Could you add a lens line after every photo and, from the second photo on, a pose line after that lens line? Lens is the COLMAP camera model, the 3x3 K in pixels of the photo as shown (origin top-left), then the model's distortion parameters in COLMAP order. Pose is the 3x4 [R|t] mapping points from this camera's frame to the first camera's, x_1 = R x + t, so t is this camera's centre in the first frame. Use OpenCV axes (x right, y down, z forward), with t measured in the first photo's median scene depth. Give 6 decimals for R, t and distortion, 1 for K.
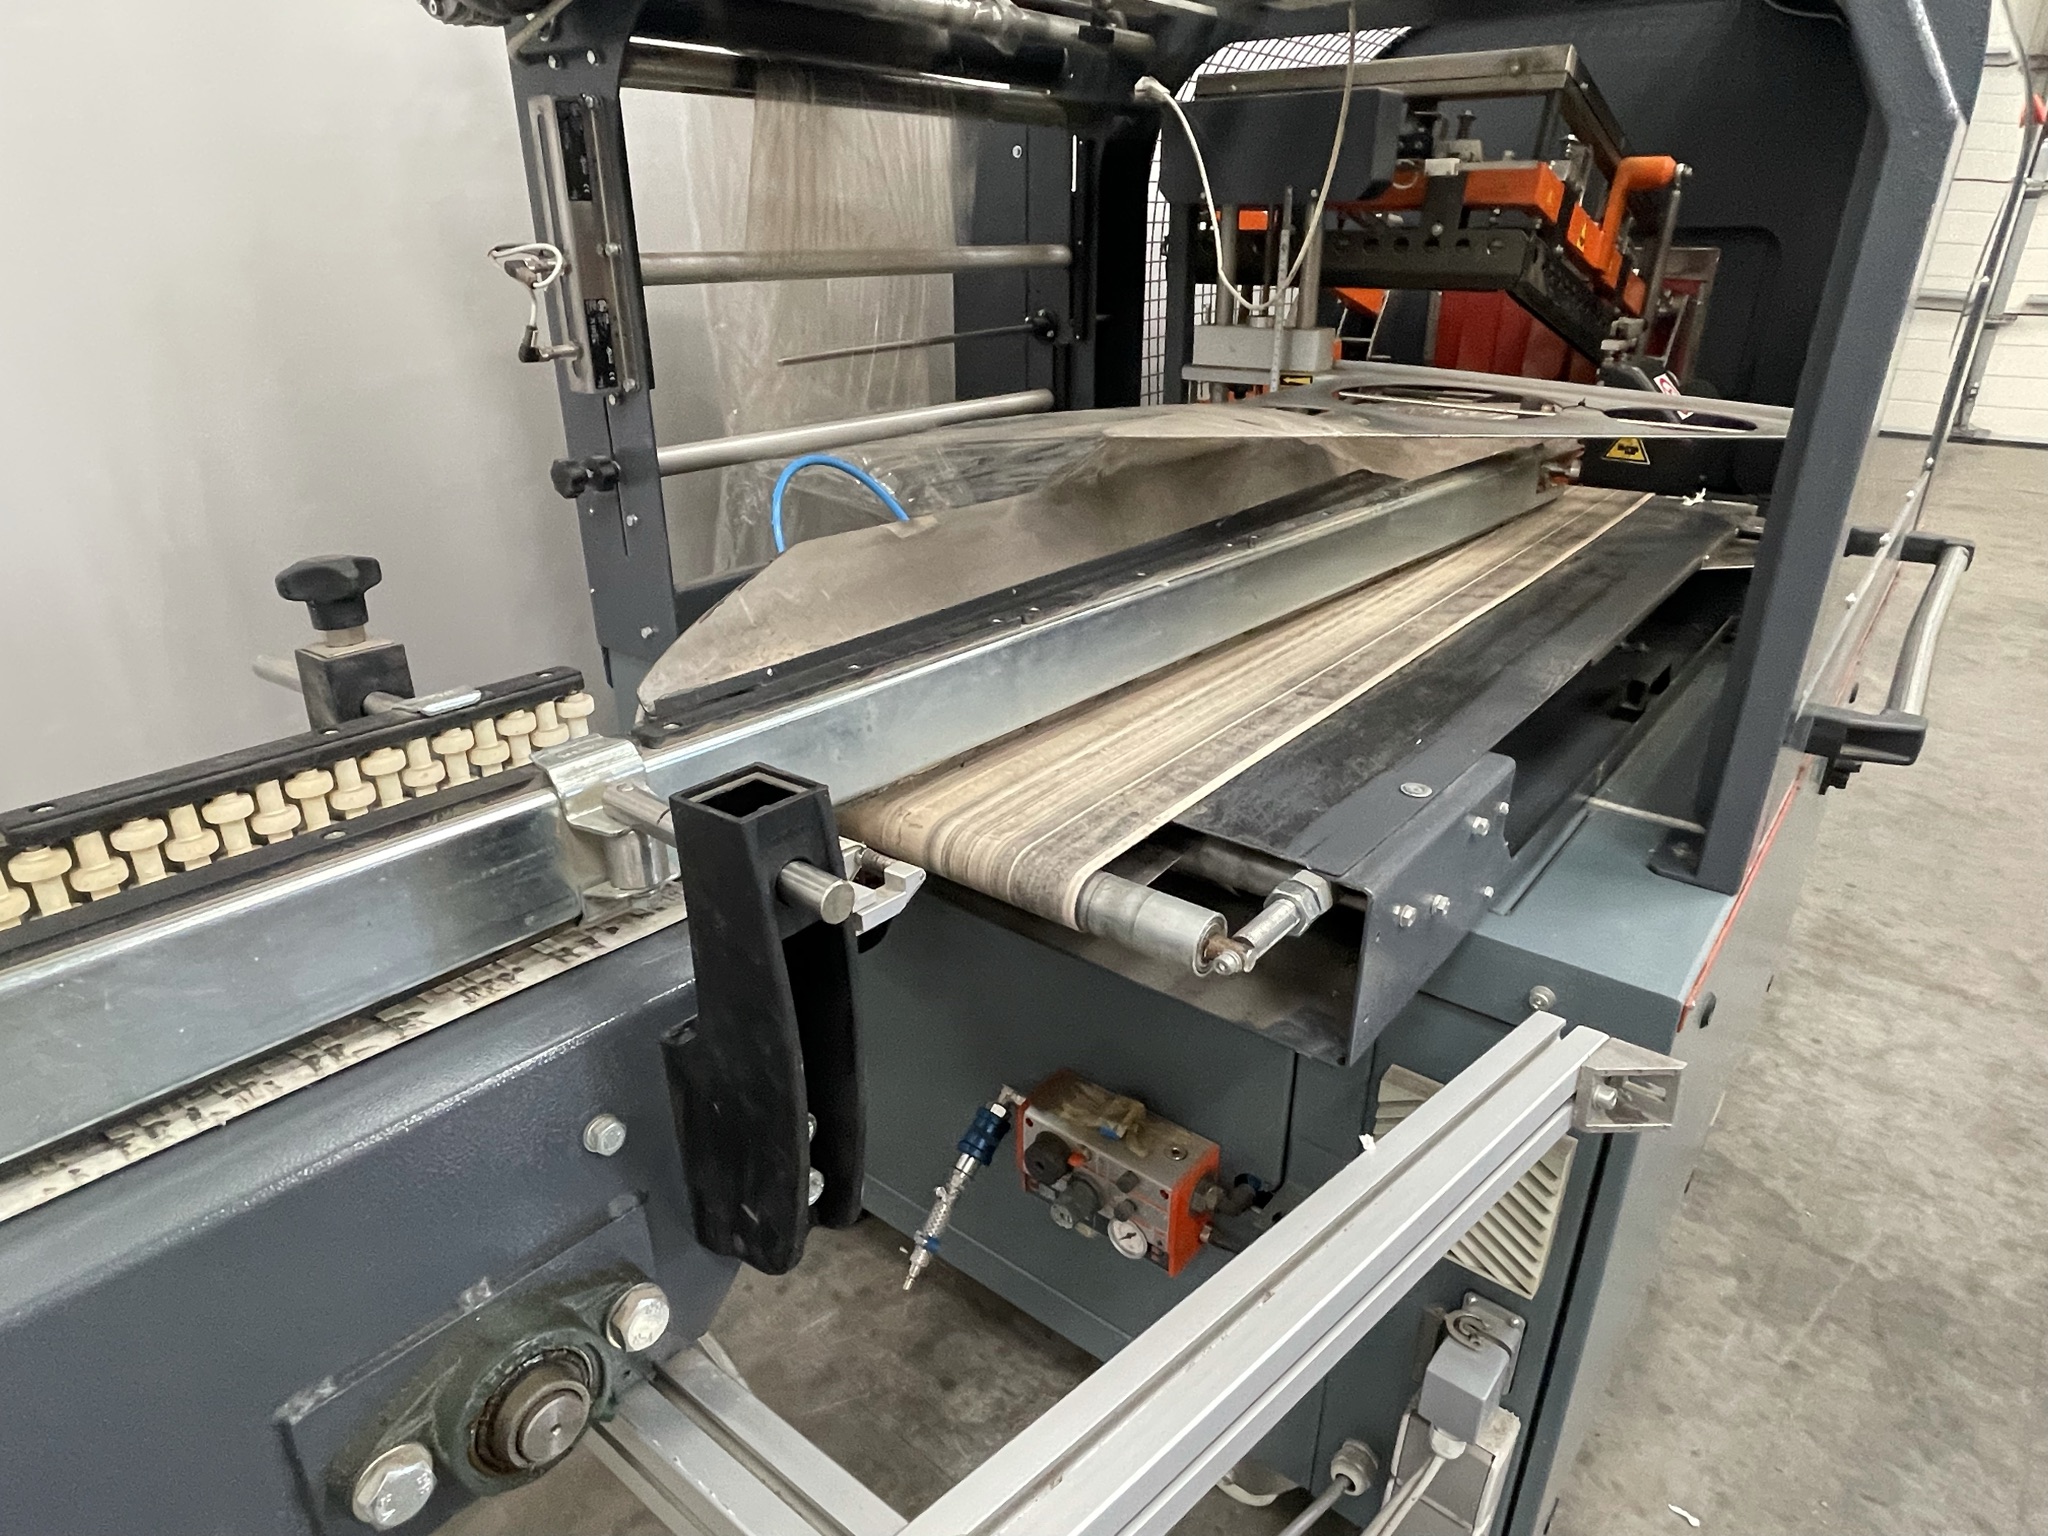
lens RADIAL K [[1215.0, 0, 1025.5], [0, 1215.0, 776.3], [0, 0, 1]] dist [-0.021018, 0.015092]
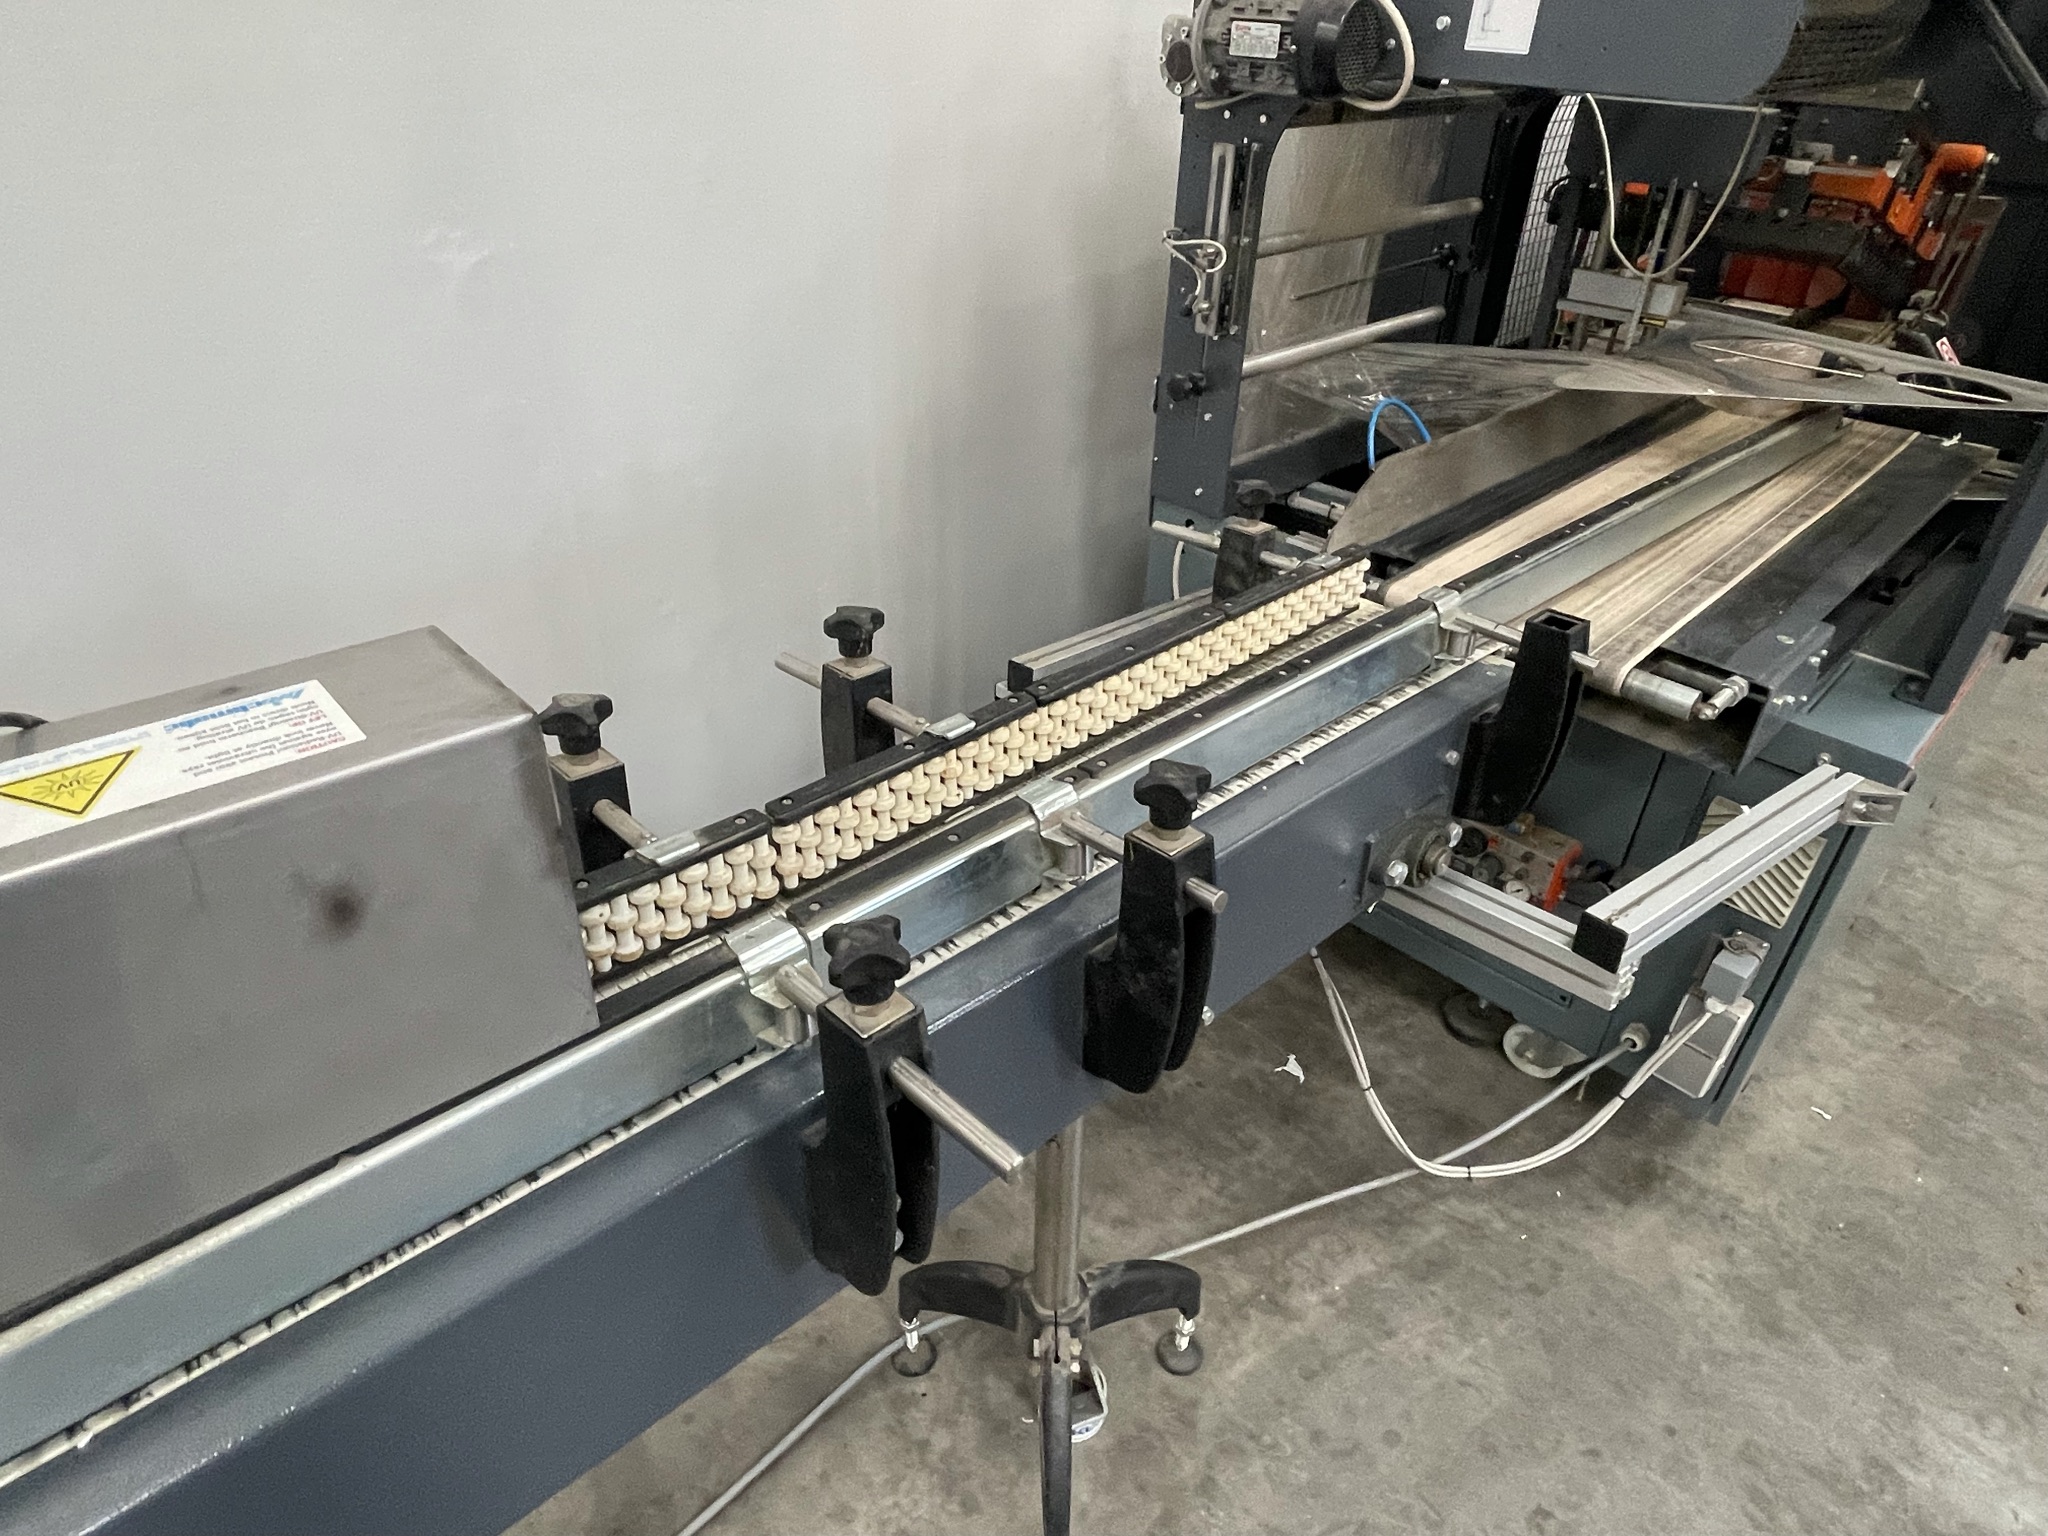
lens RADIAL K [[1215.0, 0, 1025.5], [0, 1215.0, 776.3], [0, 0, 1]] dist [-0.021018, 0.015092]
pose [[0.992713, 0.087980, -0.082344, -0.432605], [-0.073704, 0.983917, 0.162708, 0.001029], [0.095335, -0.155454, 0.983232, -0.637442]]
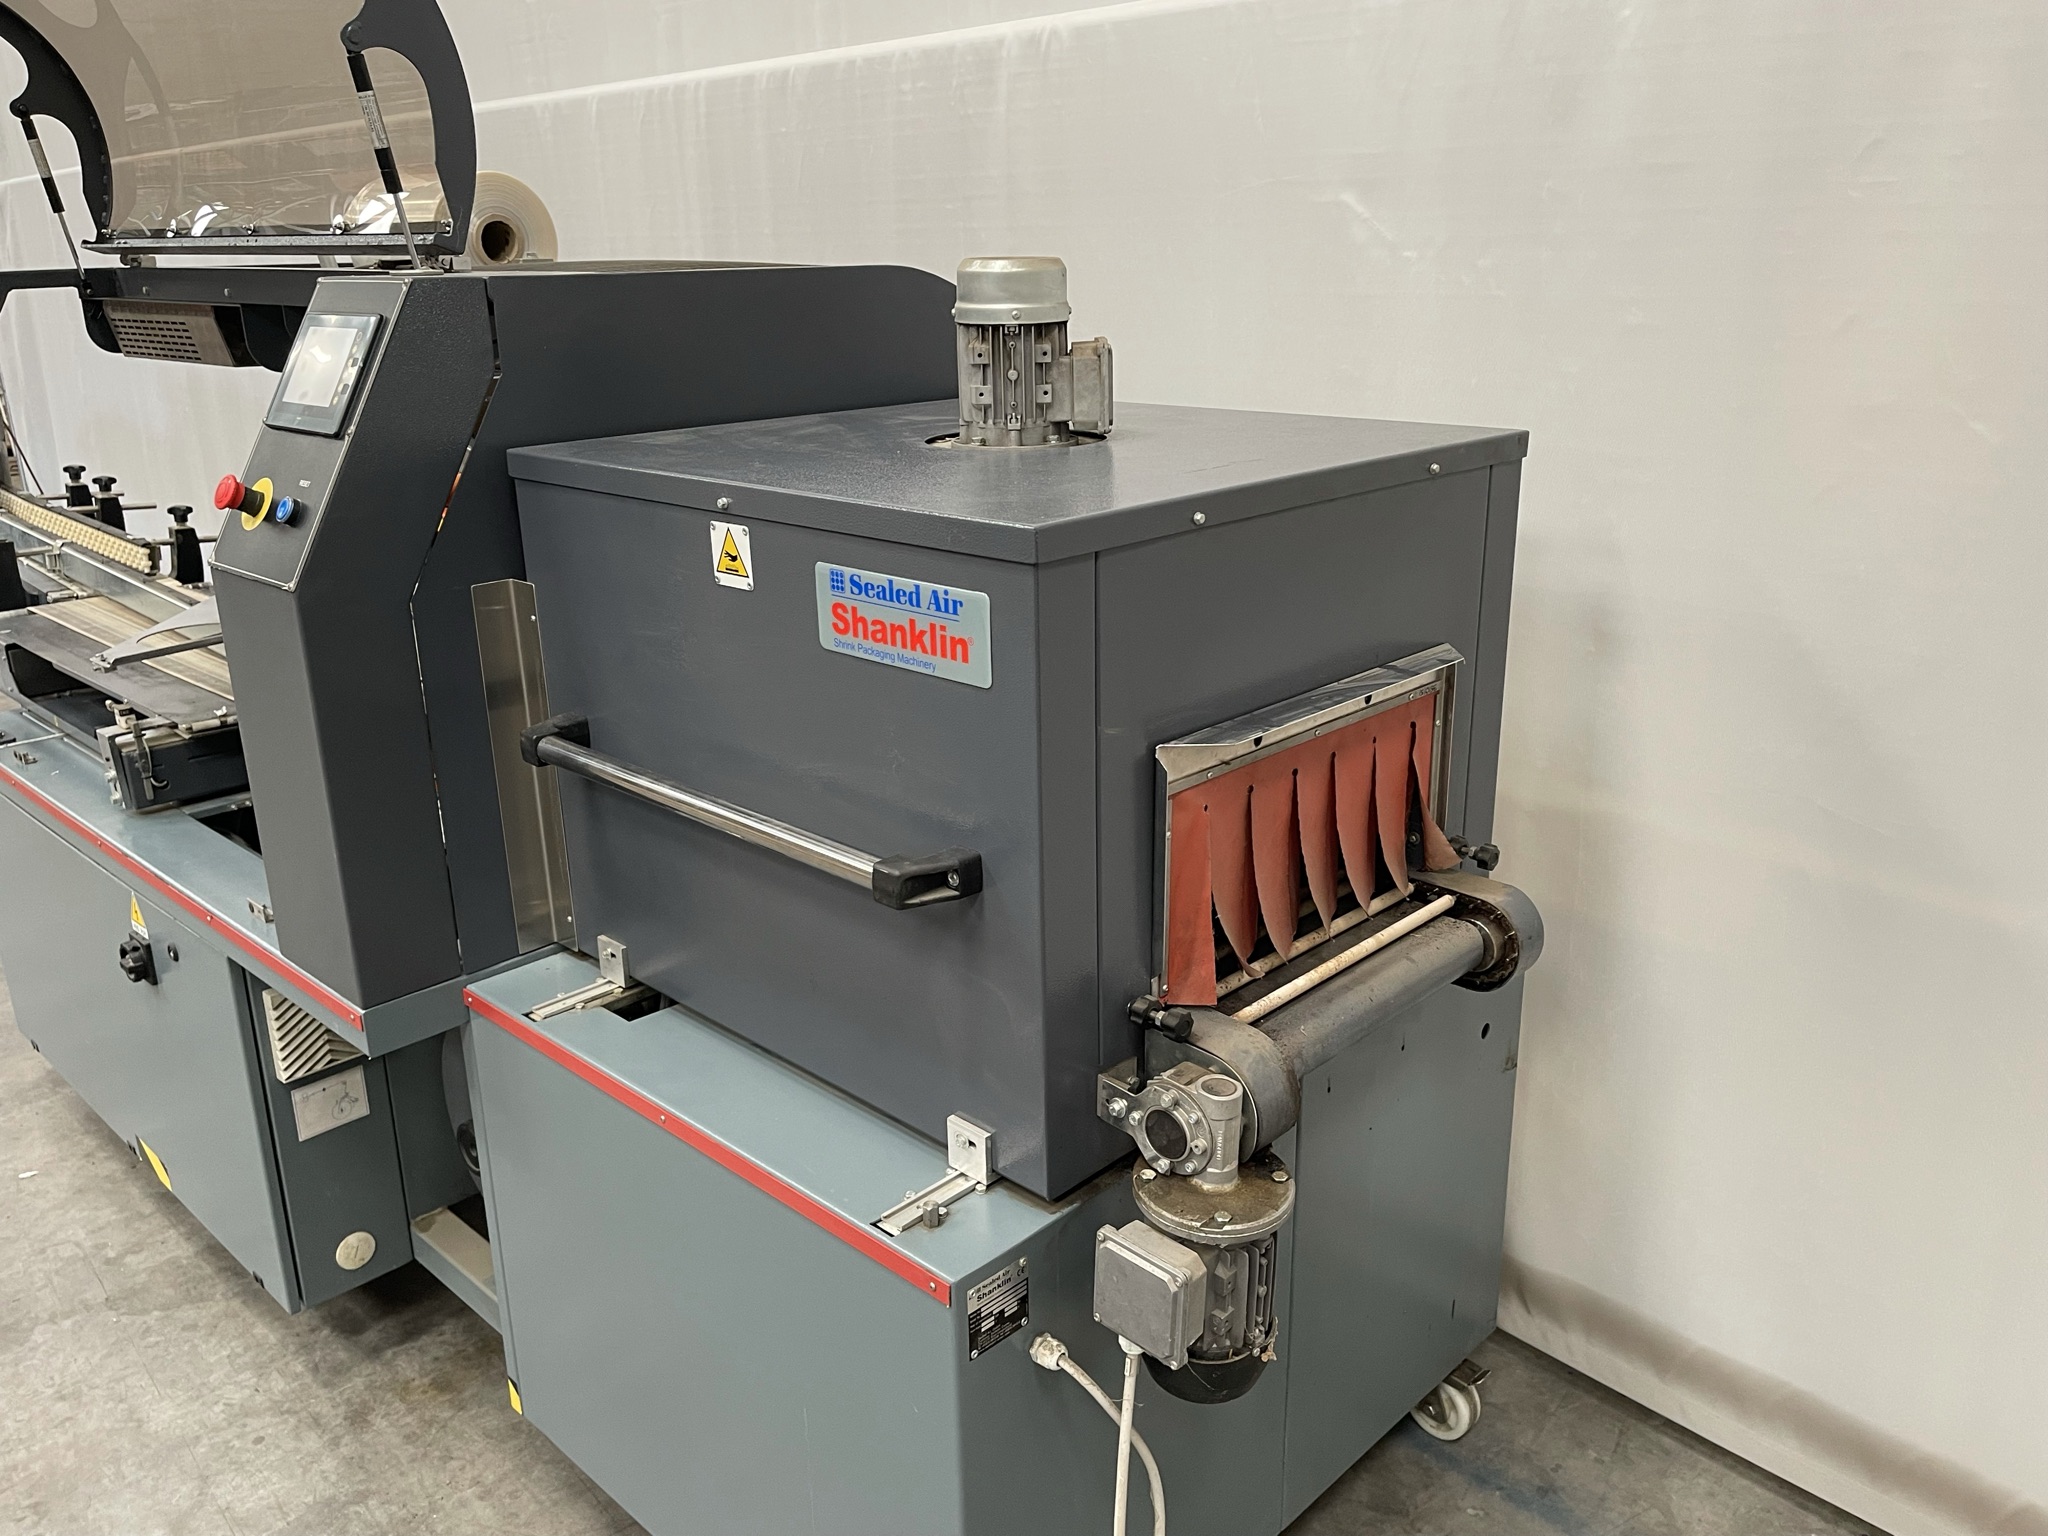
lens RADIAL K [[1584.1, 0, 1024.0], [0, 1584.1, 768.0], [0, 0, 1]] dist [0.058549, -0.077062]
pose [[-0.097545, 0.319557, -0.942533, 2.670595], [-0.396784, 0.856040, 0.331297, -1.381529], [0.912714, 0.406298, 0.043293, 2.189320]]
